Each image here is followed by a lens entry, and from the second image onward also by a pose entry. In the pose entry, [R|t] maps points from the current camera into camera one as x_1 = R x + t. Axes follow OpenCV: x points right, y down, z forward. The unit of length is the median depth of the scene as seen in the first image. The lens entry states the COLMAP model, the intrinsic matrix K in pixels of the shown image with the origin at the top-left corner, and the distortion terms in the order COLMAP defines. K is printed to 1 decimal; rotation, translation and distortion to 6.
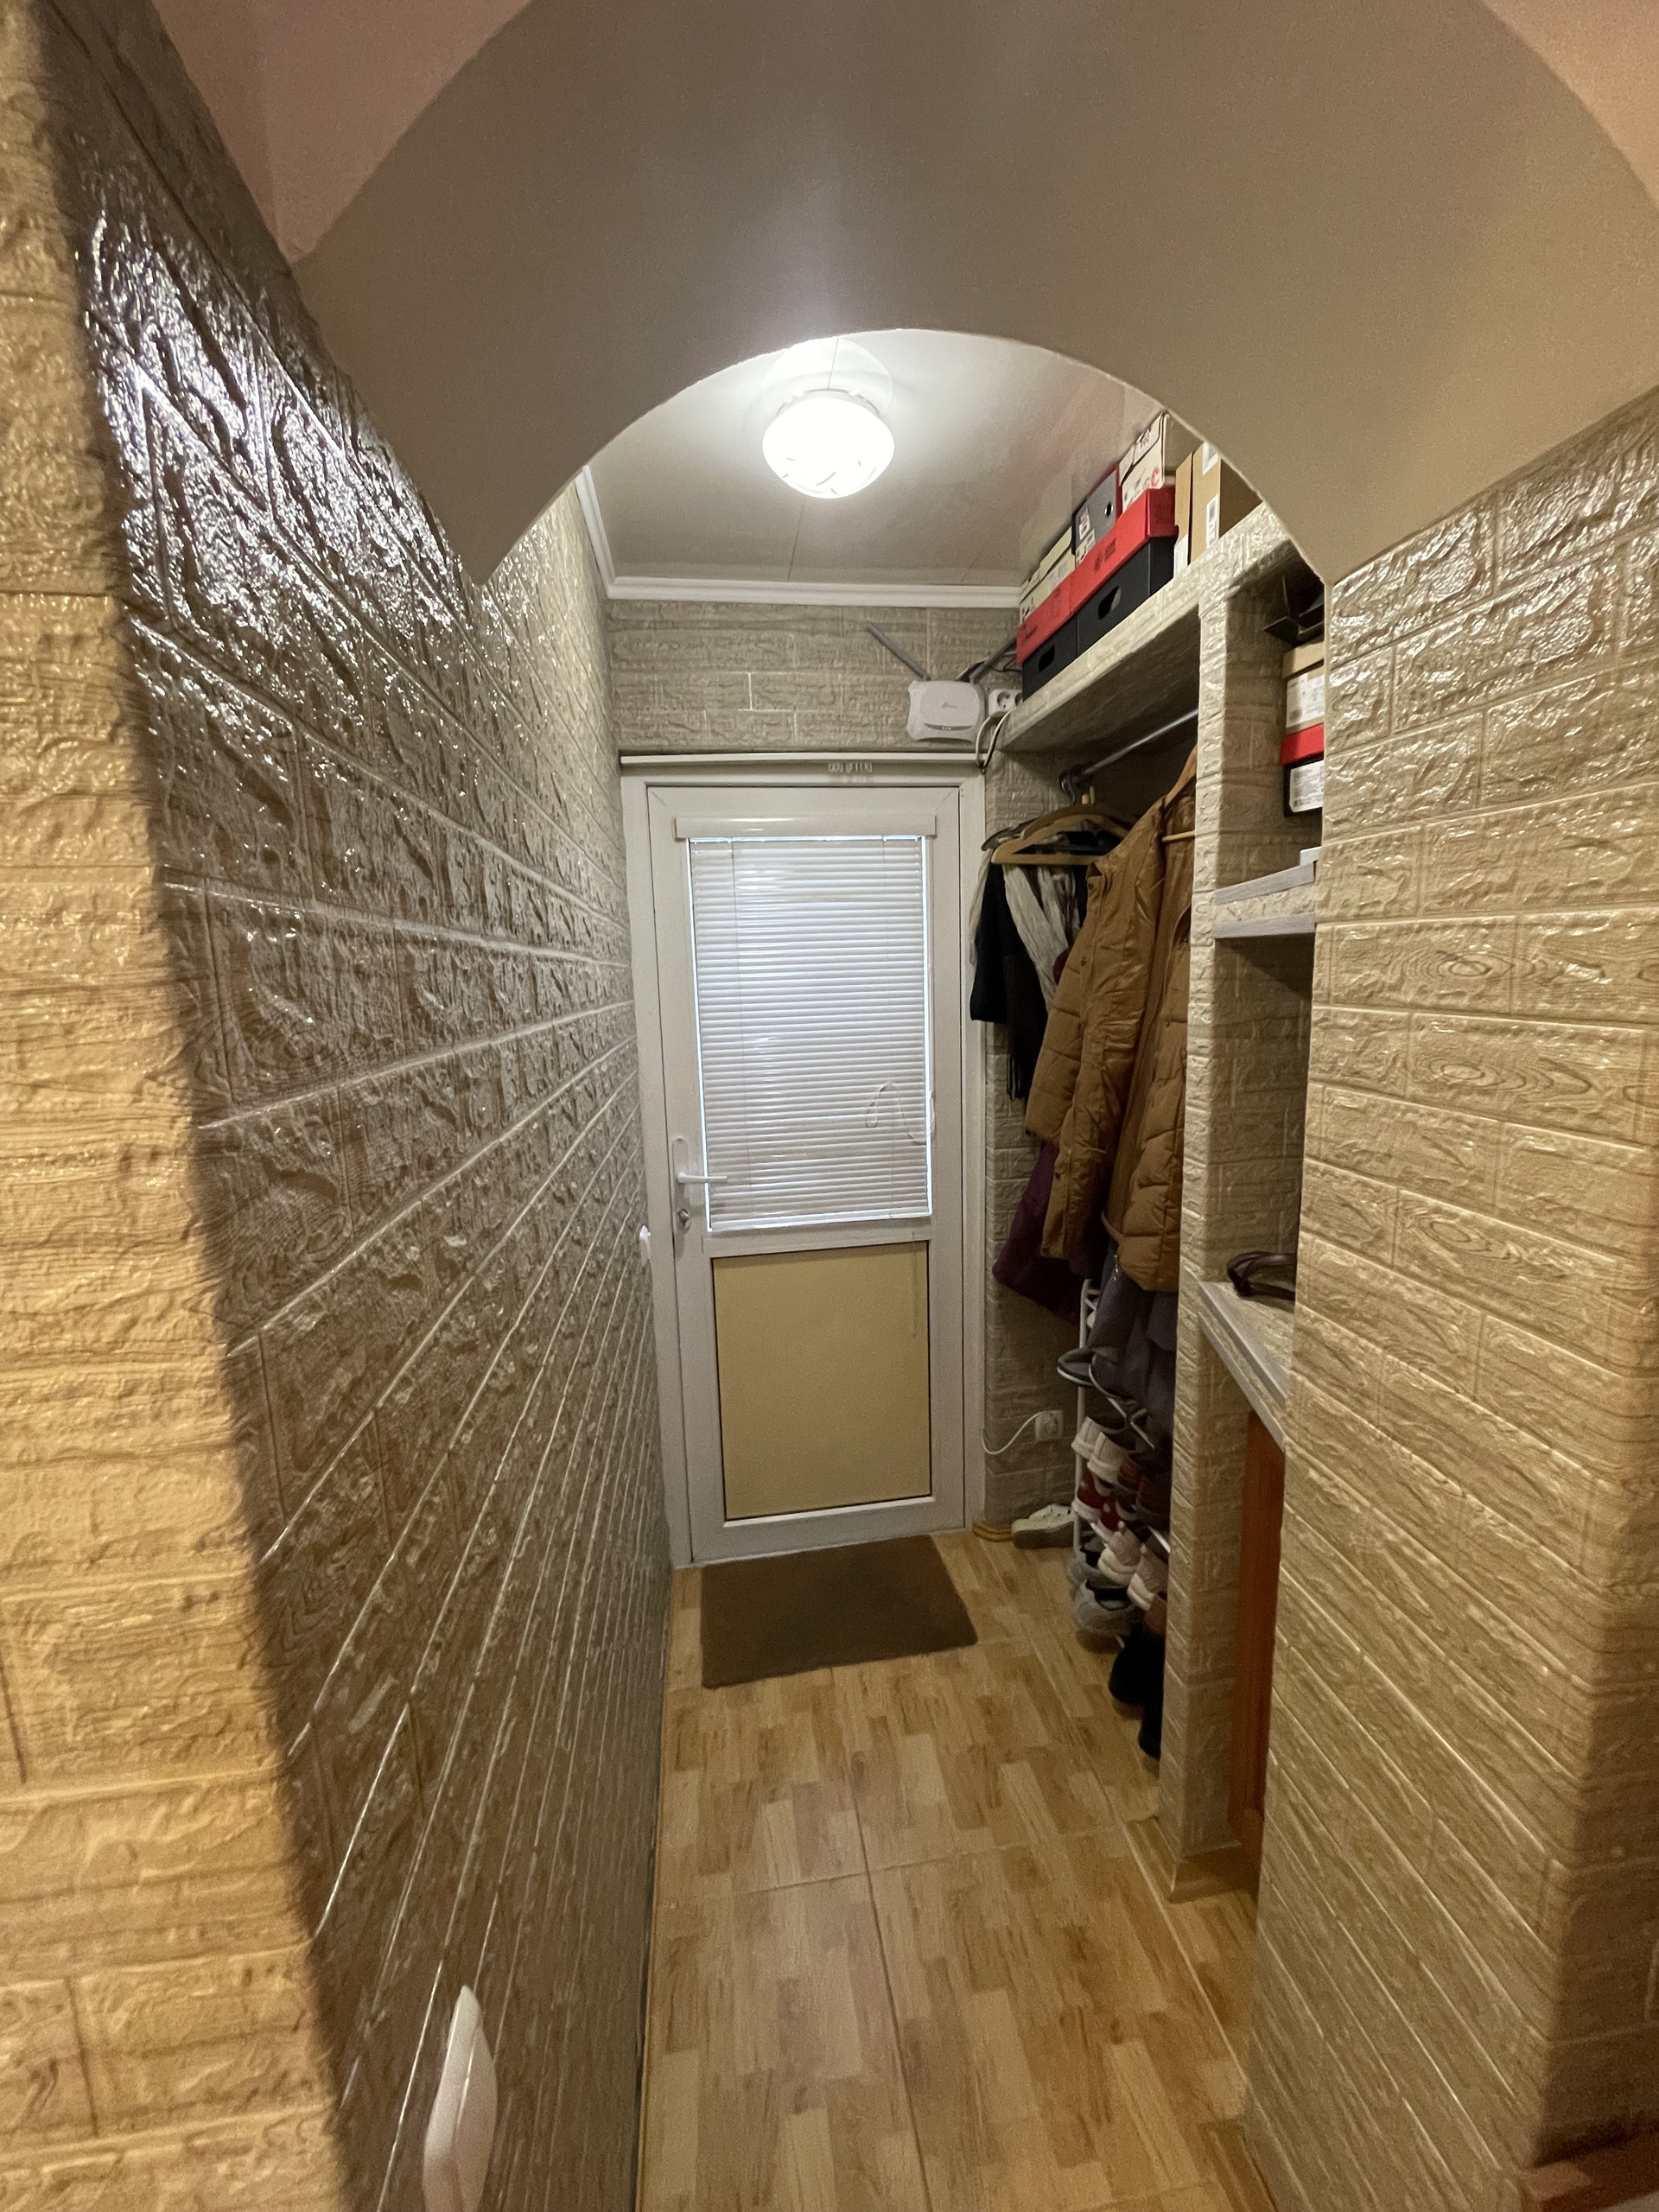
lens RADIAL K [[891.2, 0, 829.5], [0, 891.2, 1106.0], [0, 0, 1]] dist [0.002858, -0.007861]
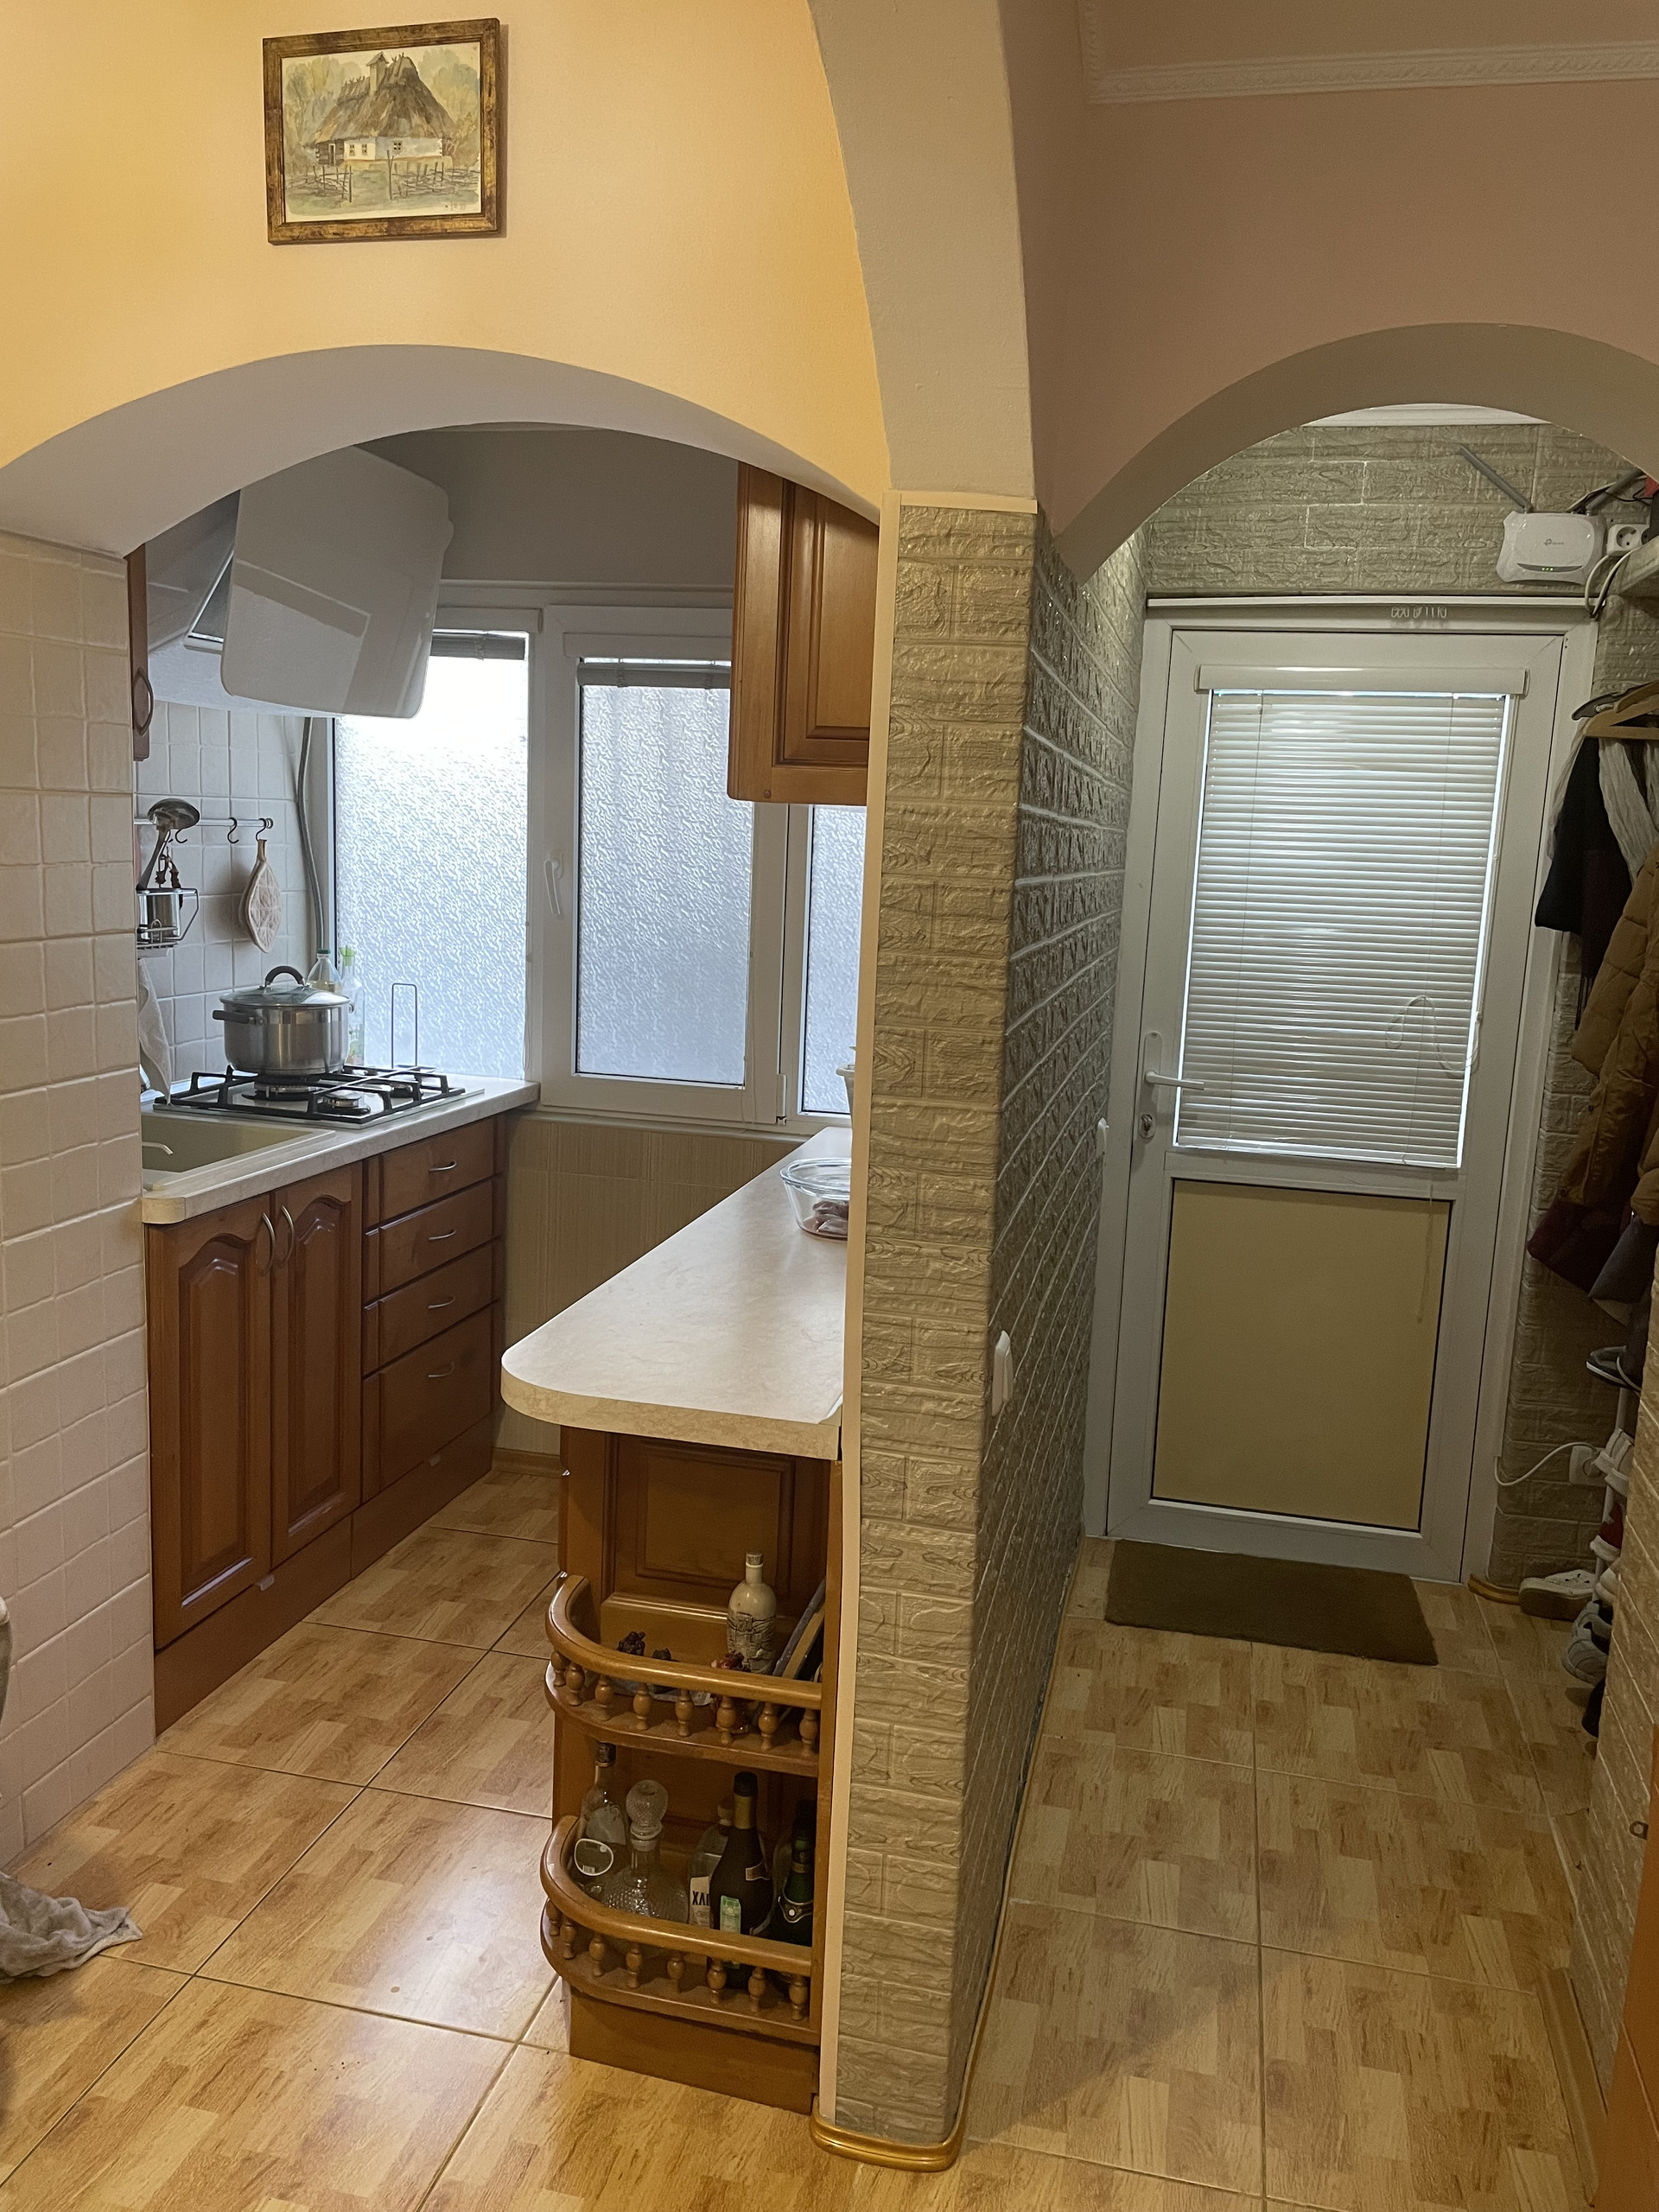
lens RADIAL K [[1765.5, 0, 829.5], [0, 1765.5, 1106.0], [0, 0, 1]] dist [0.082401, -0.004508]
pose [[0.932588, 0.126820, -0.337929, 0.137268], [-0.125975, 0.991730, 0.024527, 0.112074], [0.338245, 0.019697, 0.940852, -0.781254]]
